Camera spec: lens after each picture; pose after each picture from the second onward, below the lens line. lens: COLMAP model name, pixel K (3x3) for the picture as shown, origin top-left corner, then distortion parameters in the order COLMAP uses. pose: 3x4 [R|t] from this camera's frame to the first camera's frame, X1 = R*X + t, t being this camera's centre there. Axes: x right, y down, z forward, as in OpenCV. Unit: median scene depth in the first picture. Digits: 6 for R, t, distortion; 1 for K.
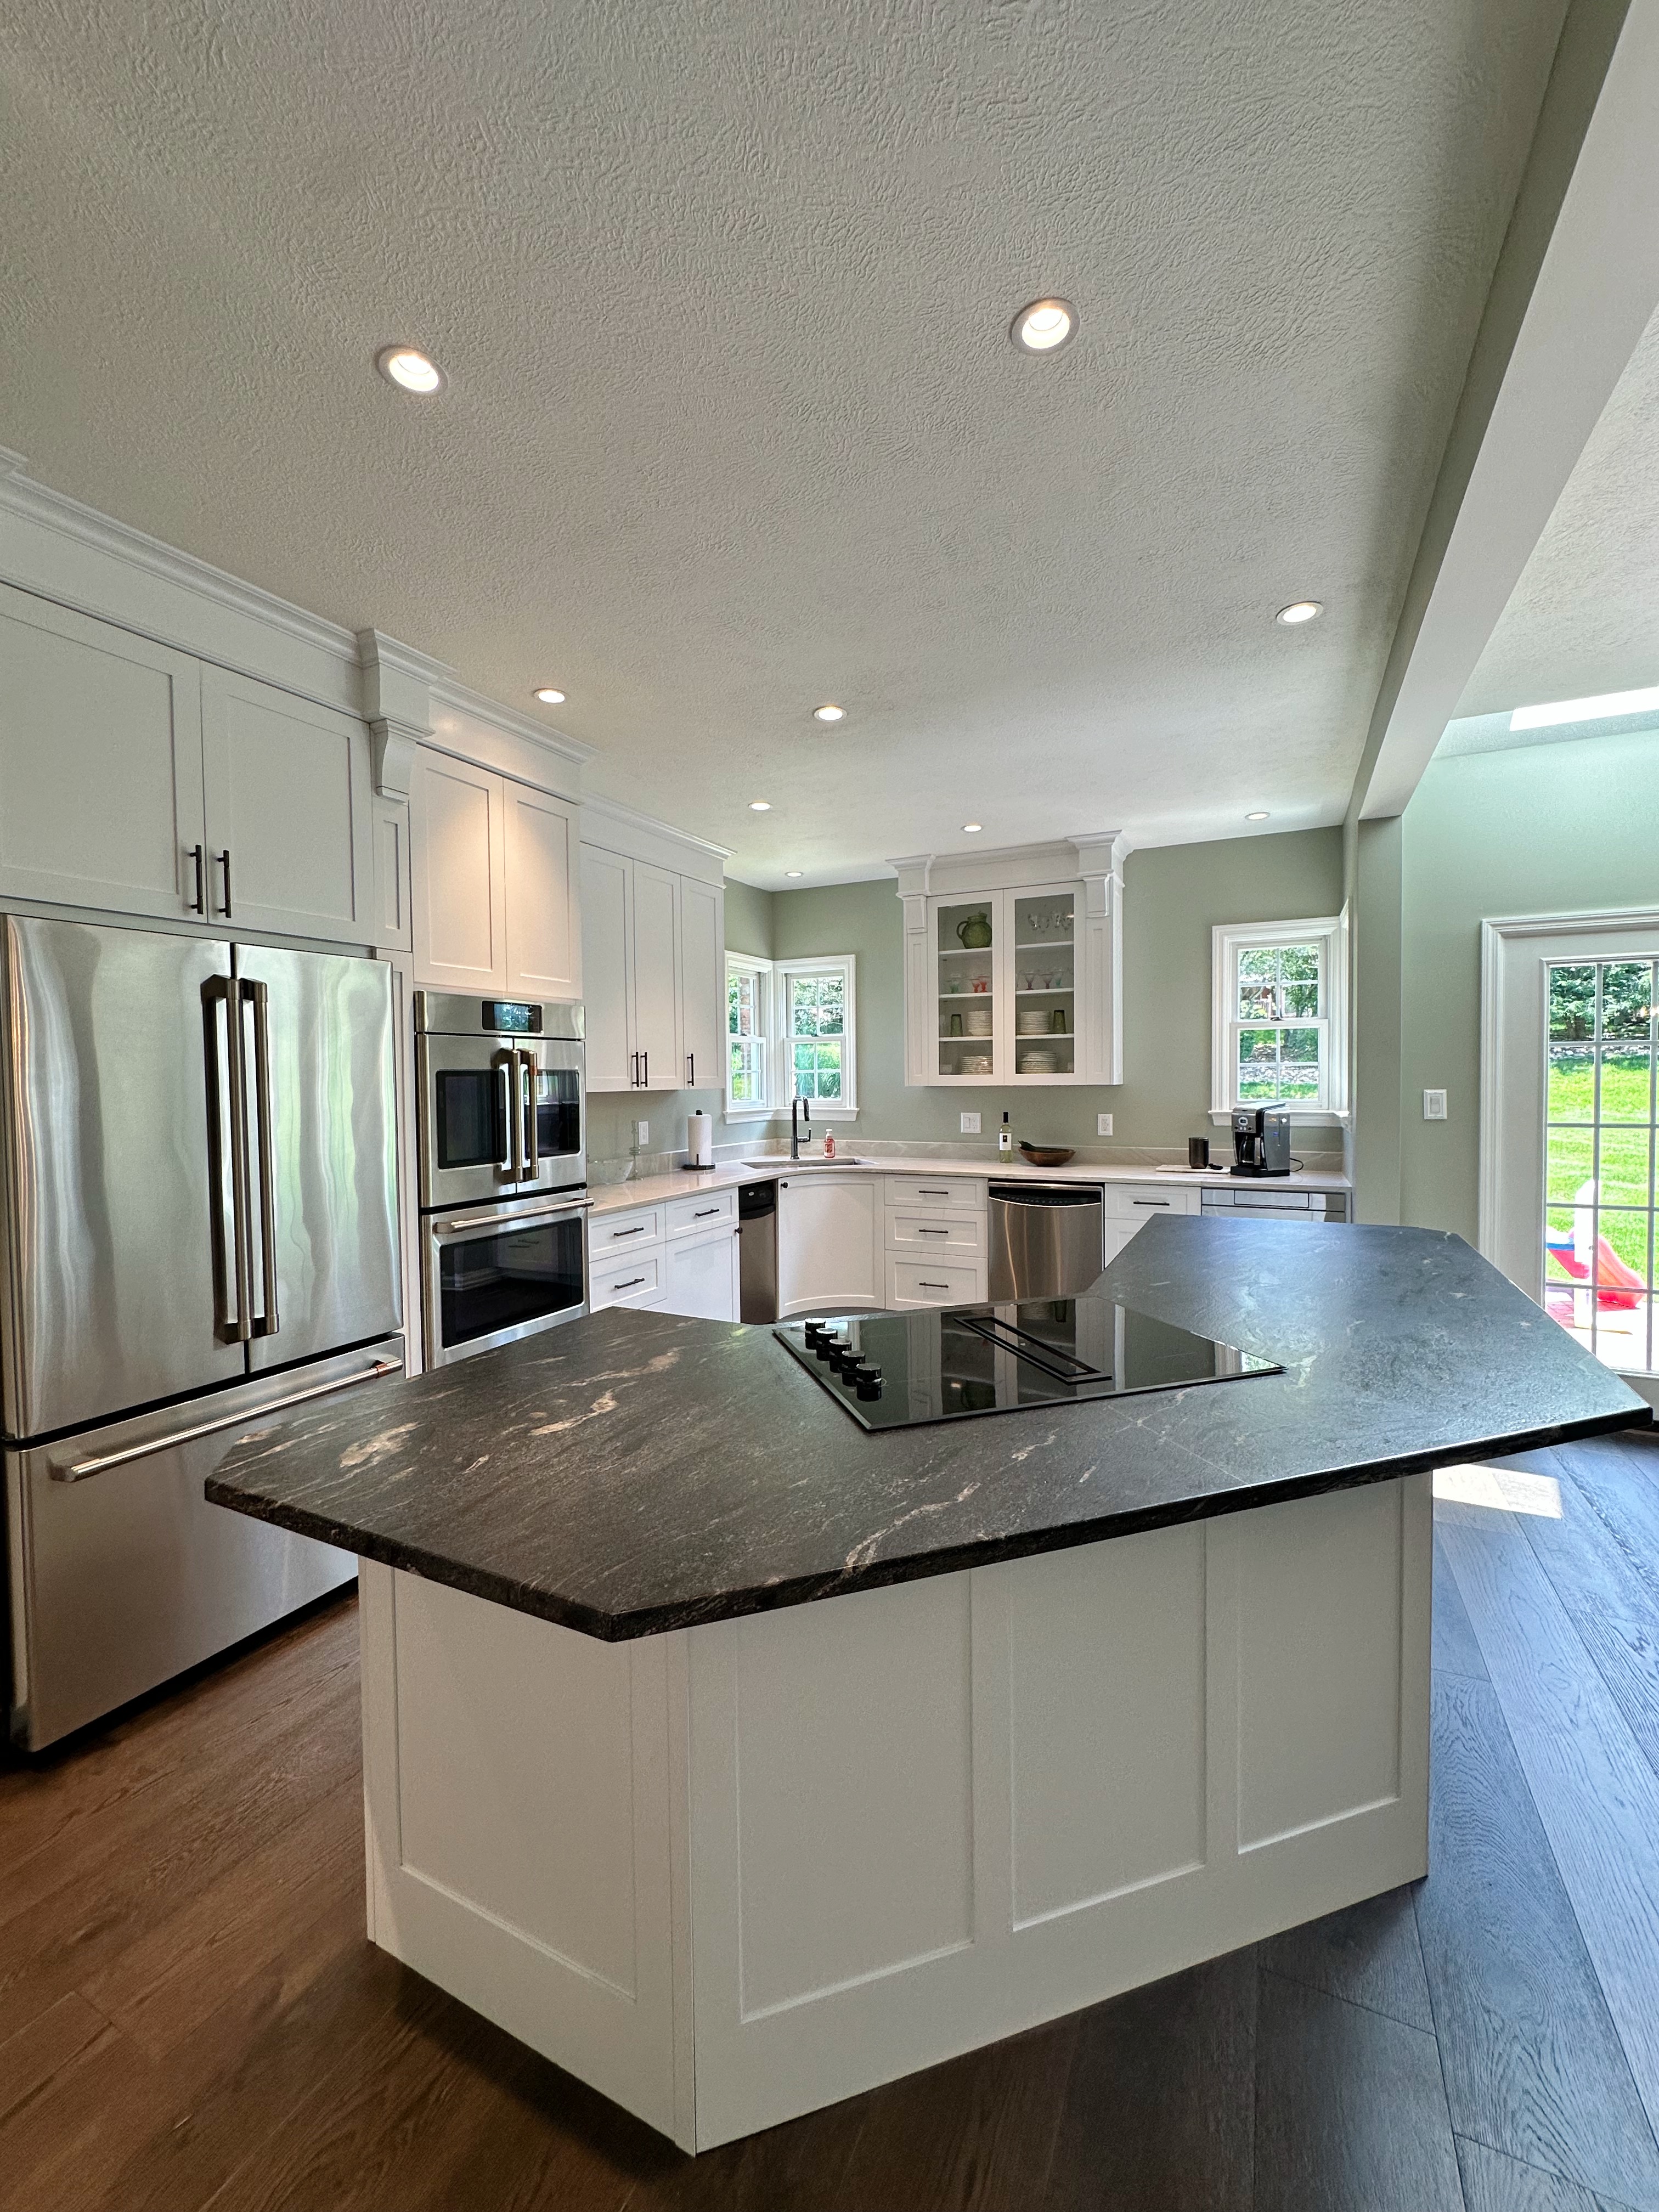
lens RADIAL K [[889.0, 0, 825.8], [0, 889.0, 1103.6], [0, 0, 1]] dist [-0.000728, -0.000862]
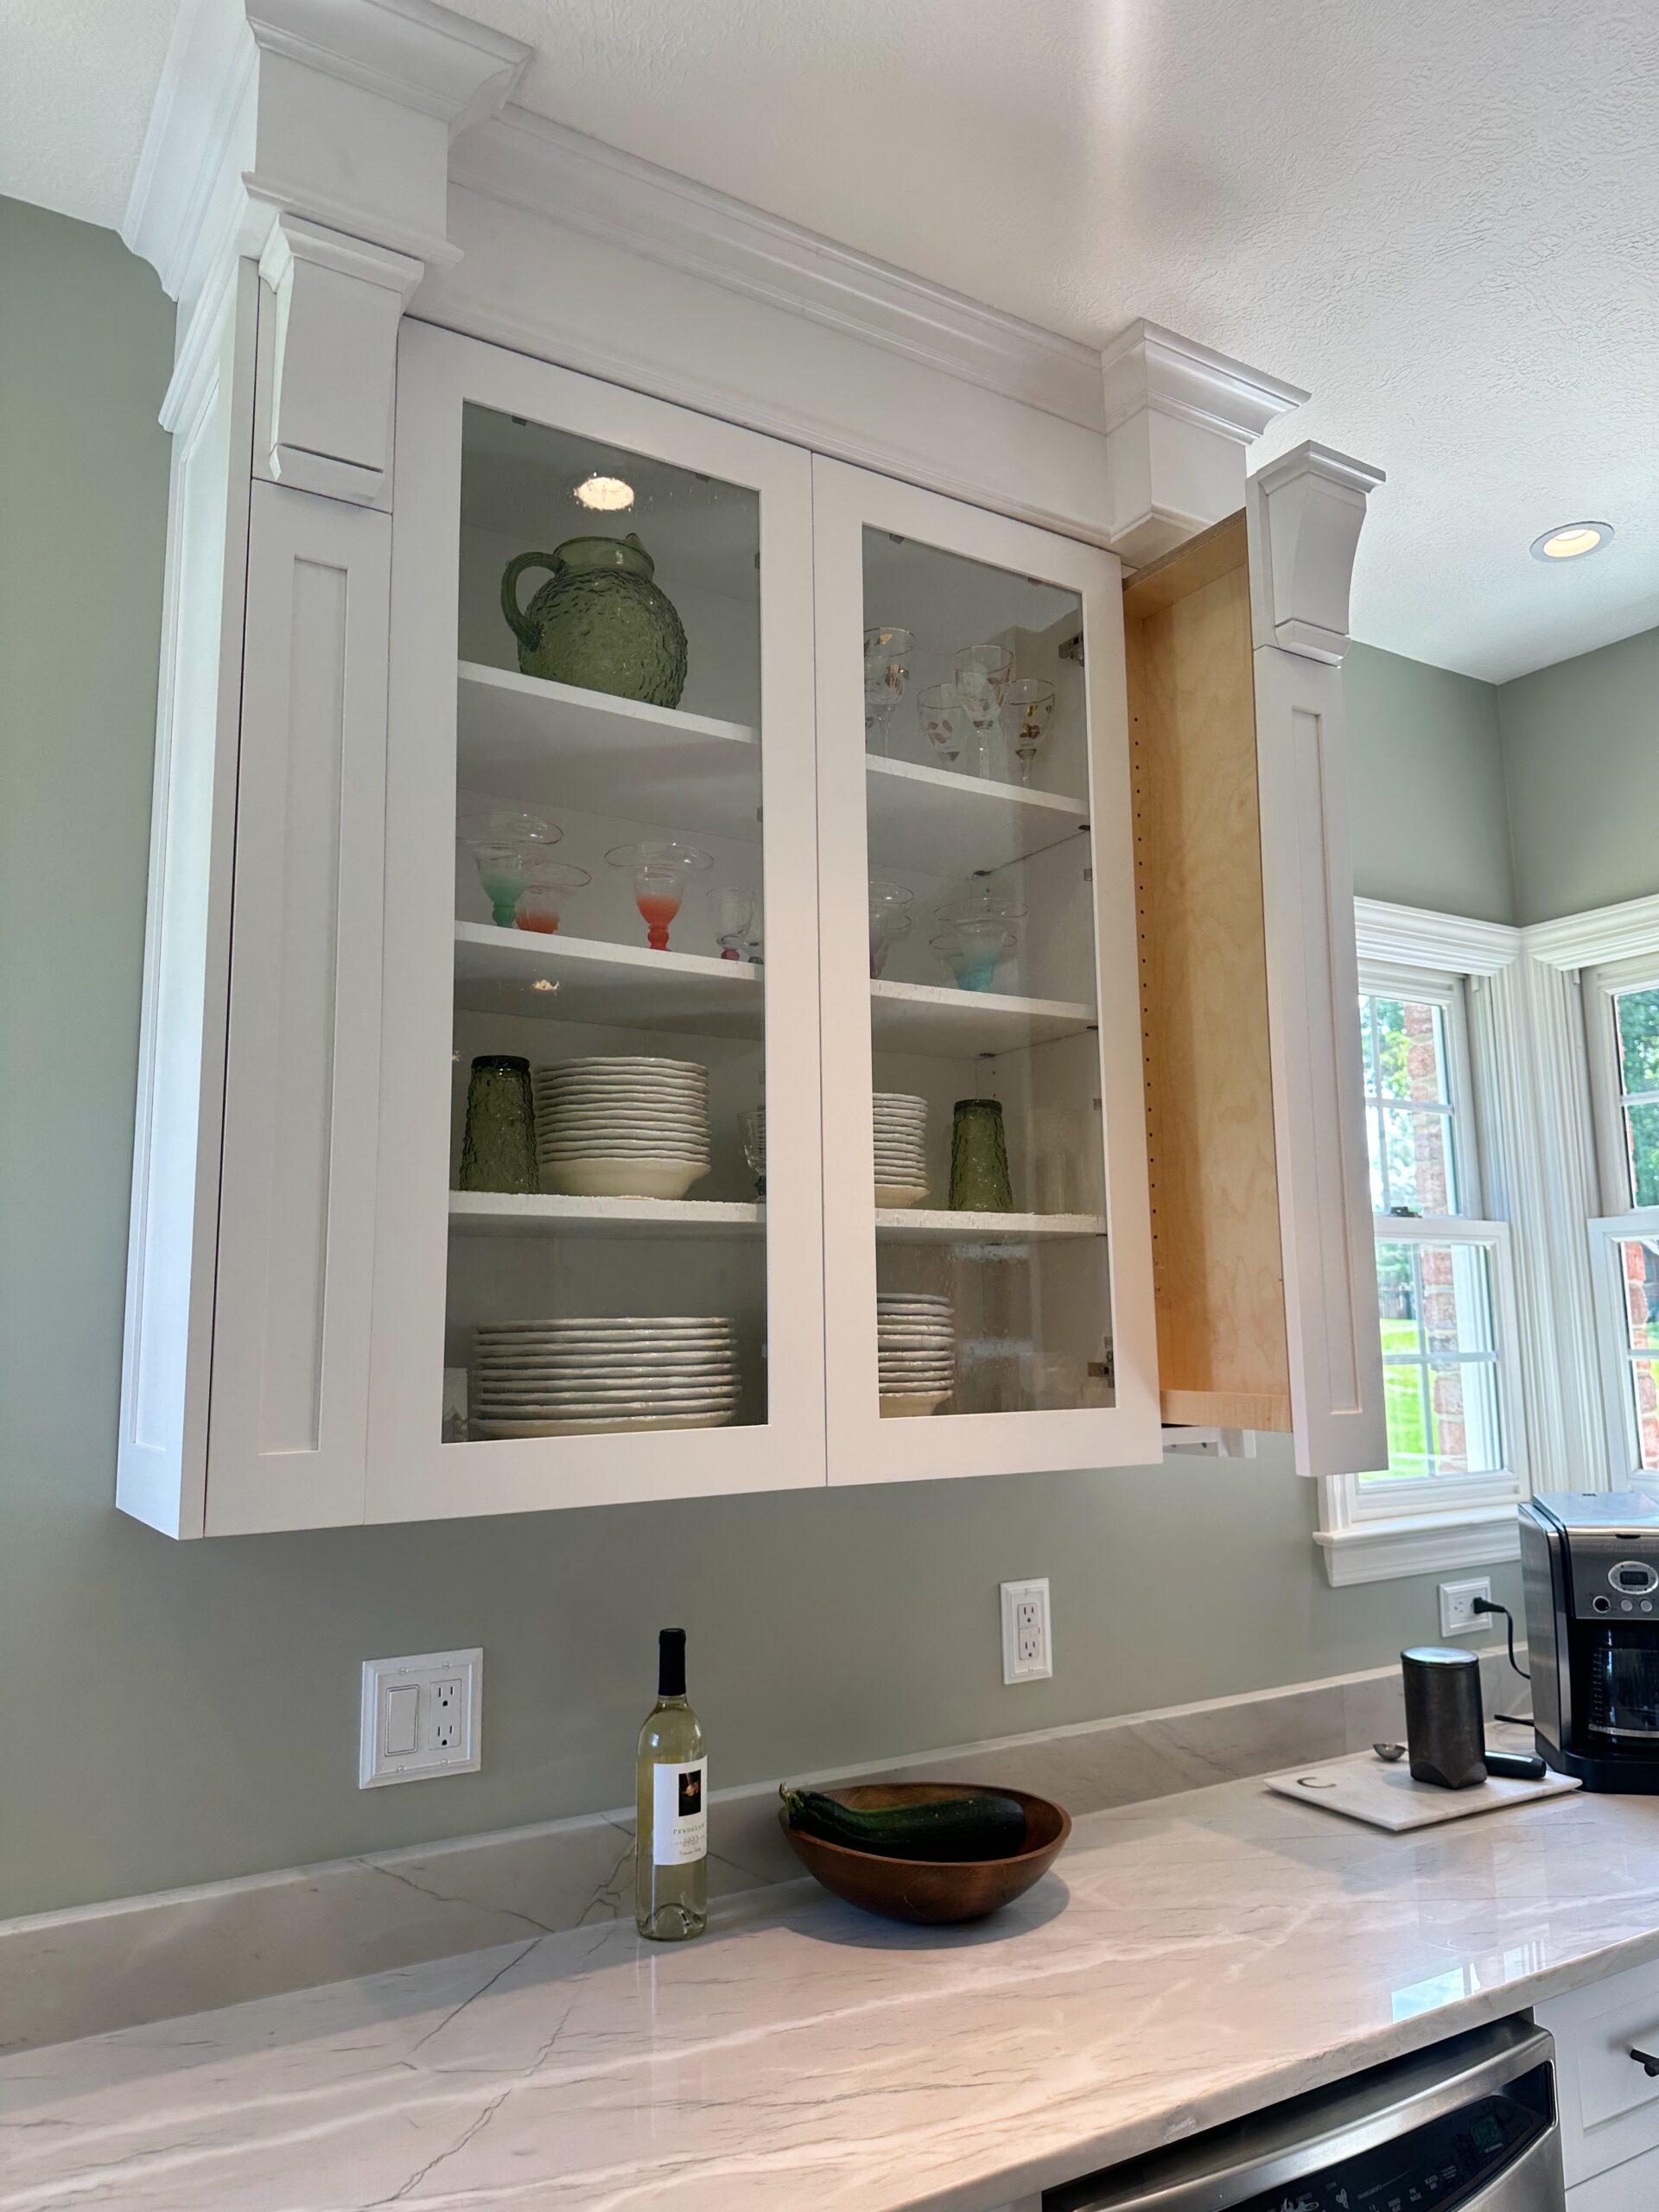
lens RADIAL K [[1570.7, 0, 821.3], [0, 1570.7, 1098.5], [0, 0, 1]] dist [0.034831, -0.034476]
pose [[0.520442, 0.129810, 0.843972, -0.079567], [0.033264, 0.984545, -0.171944, -0.048362], [-0.853249, 0.117561, 0.508081, 0.933124]]
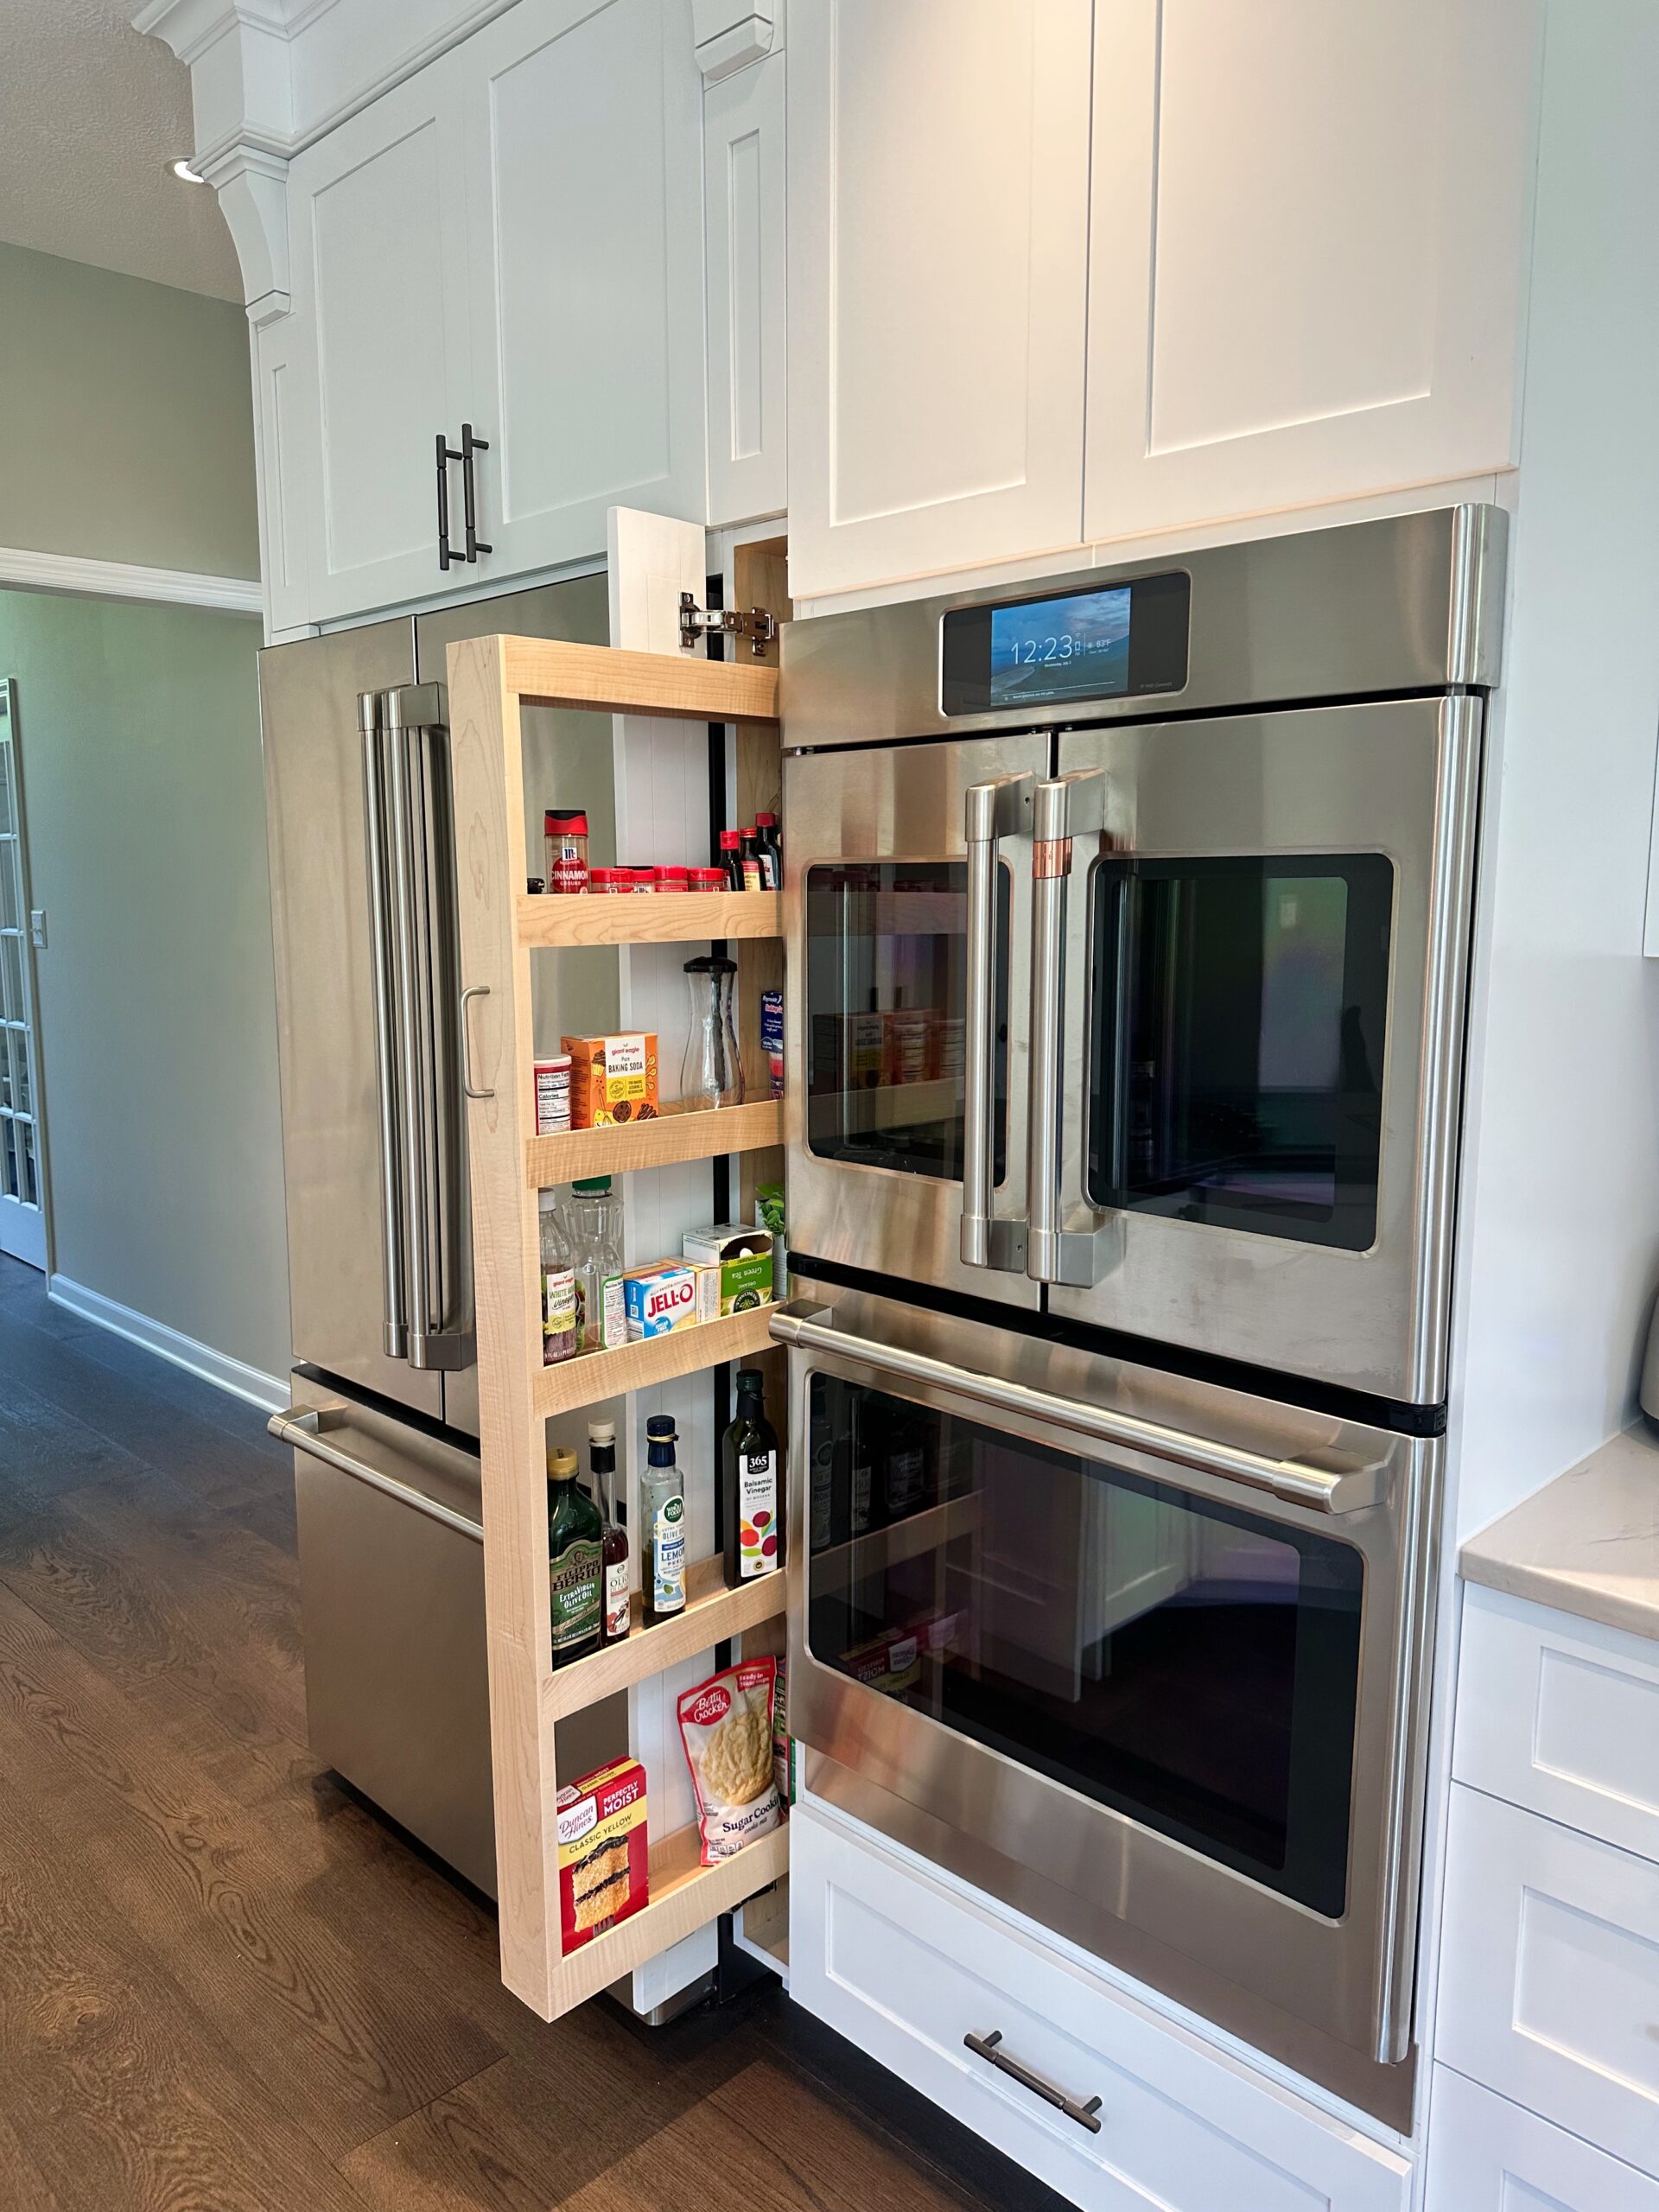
lens RADIAL K [[1570.7, 0, 826.4], [0, 1570.7, 1104.3], [0, 0, 1]] dist [0.034831, -0.034476]
pose [[-0.319193, 0.141571, -0.937056, 0.077464], [-0.024706, 0.987200, 0.157563, -0.024973], [0.947368, 0.073444, -0.311610, 0.741764]]
